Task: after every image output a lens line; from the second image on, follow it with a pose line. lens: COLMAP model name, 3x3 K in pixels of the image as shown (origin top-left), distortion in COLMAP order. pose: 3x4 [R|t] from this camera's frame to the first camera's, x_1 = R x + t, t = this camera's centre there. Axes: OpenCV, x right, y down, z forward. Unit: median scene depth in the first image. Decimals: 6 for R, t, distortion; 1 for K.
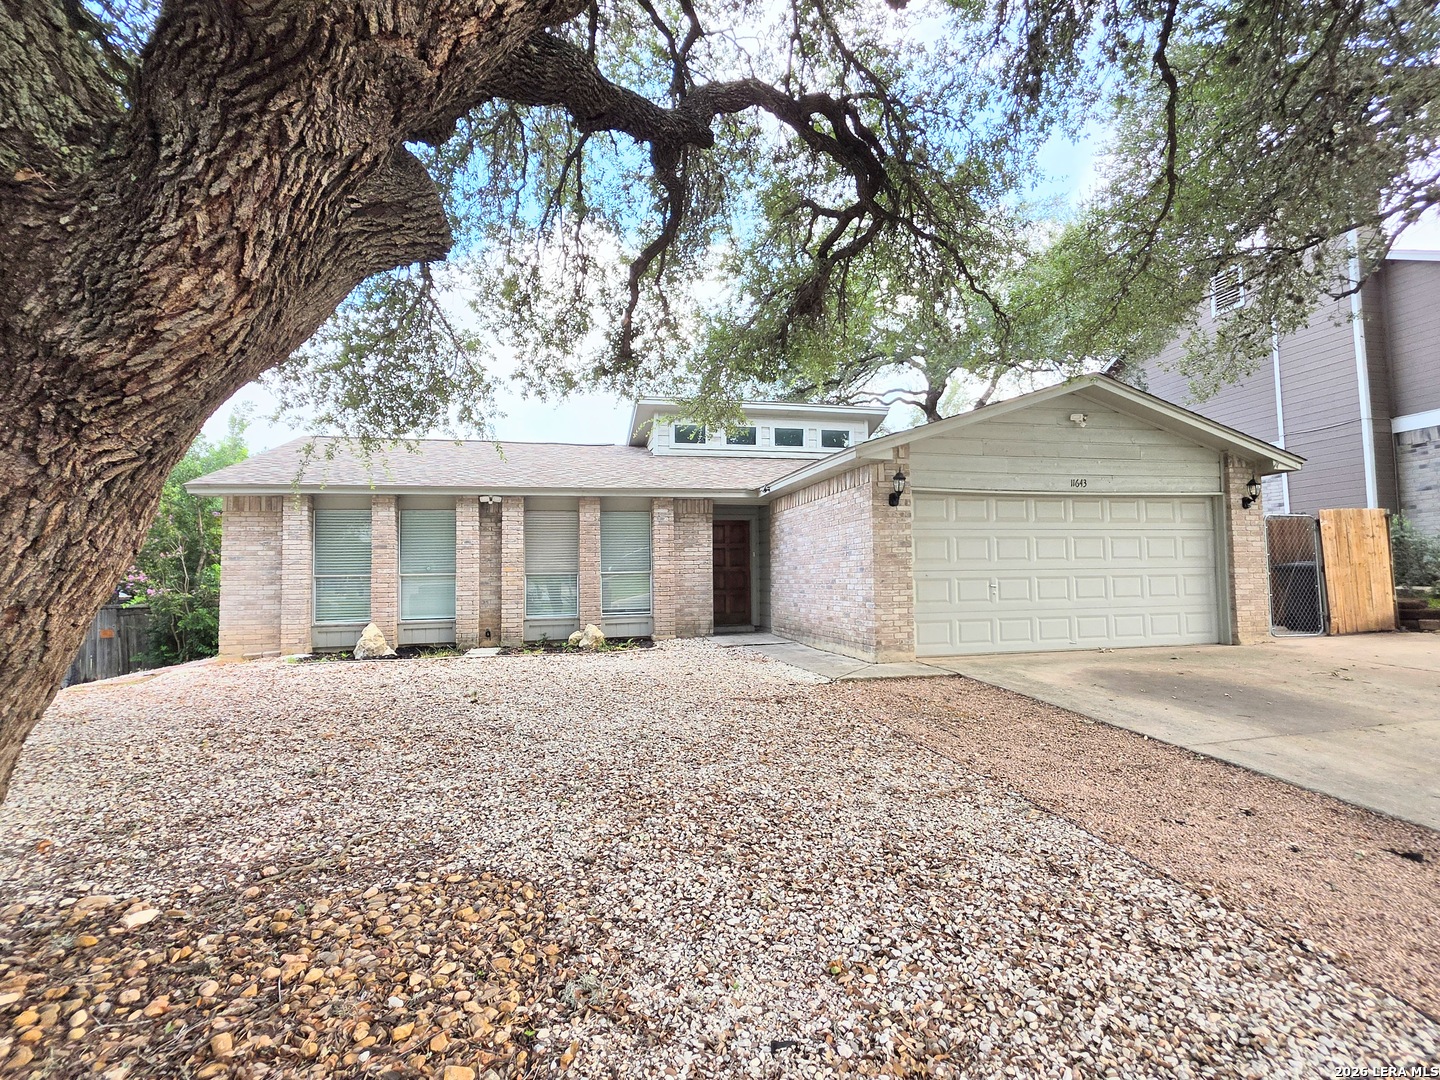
lens RADIAL K [[684.5, 0, 726.2], [0, 684.5, 535.9], [0, 0, 1]] dist [0.001256, 0.000493]
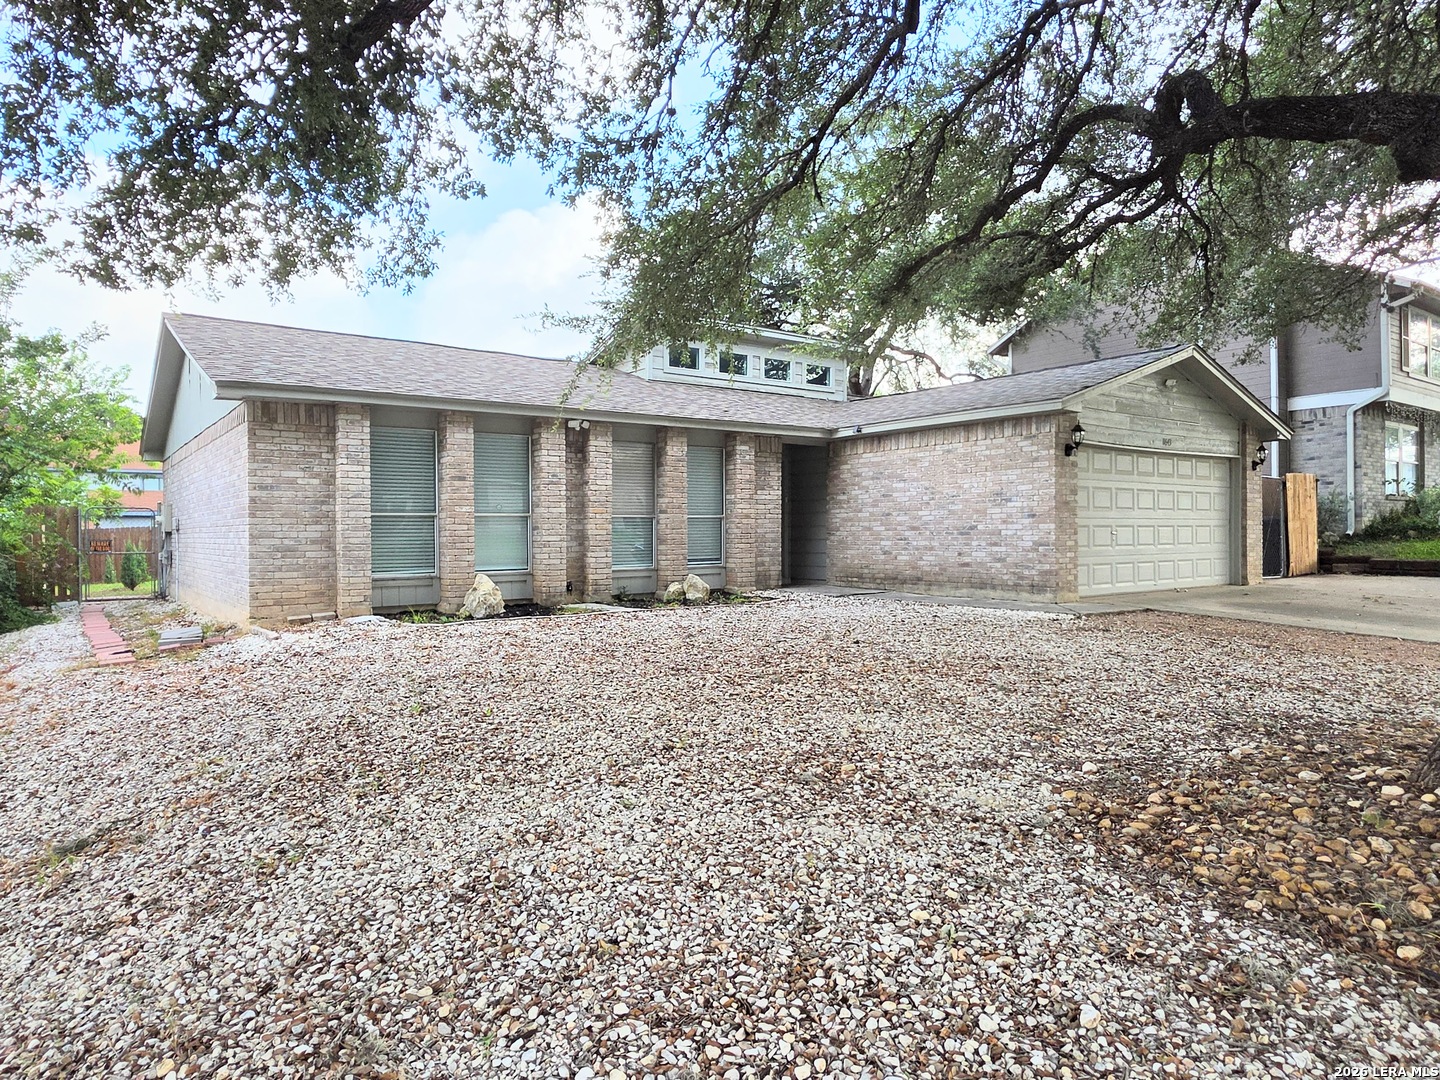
lens RADIAL K [[883.6, 0, 713.9], [0, 883.6, 533.3], [0, 0, 1]] dist [-0.001487, -0.001244]
pose [[0.924065, 0.009576, 0.382115, -0.640078], [-0.032147, 0.998091, 0.052730, 0.016896], [-0.380880, -0.061010, 0.922609, -0.051707]]
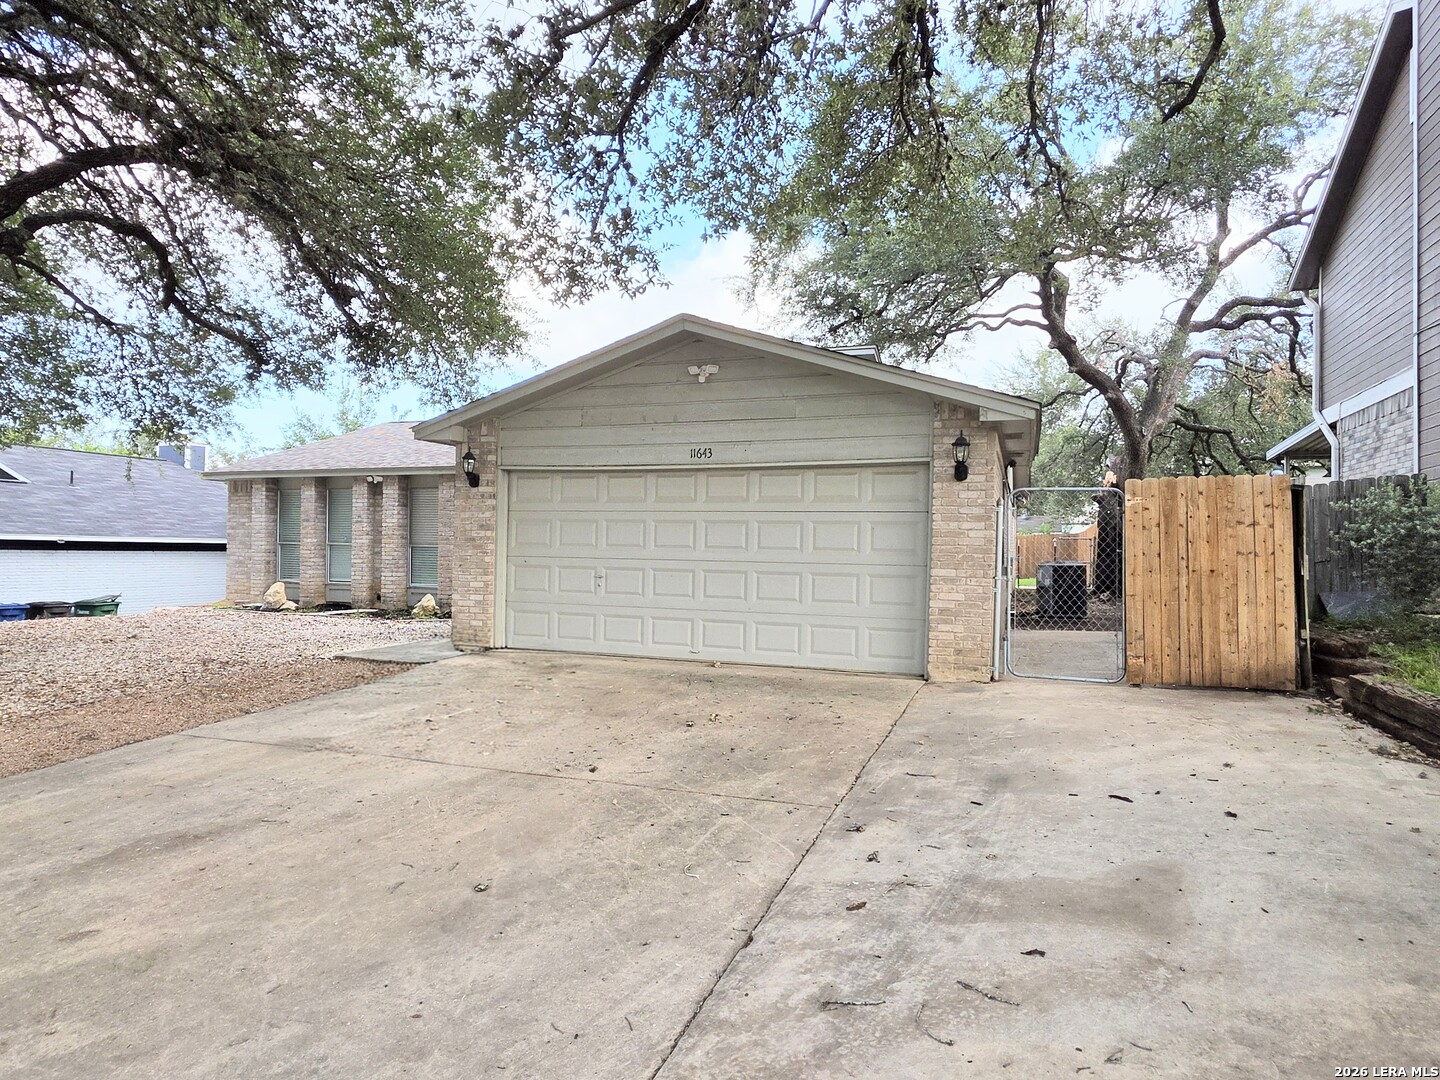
lens RADIAL K [[855.3, 0, 721.9], [0, 855.3, 539.6], [0, 0, 1]] dist [-0.018208, 0.000226]
pose [[0.832057, 0.025092, -0.554123, 0.967179], [0.003609, 0.998710, 0.050642, -0.024071], [0.554679, -0.044137, 0.830893, 0.163893]]
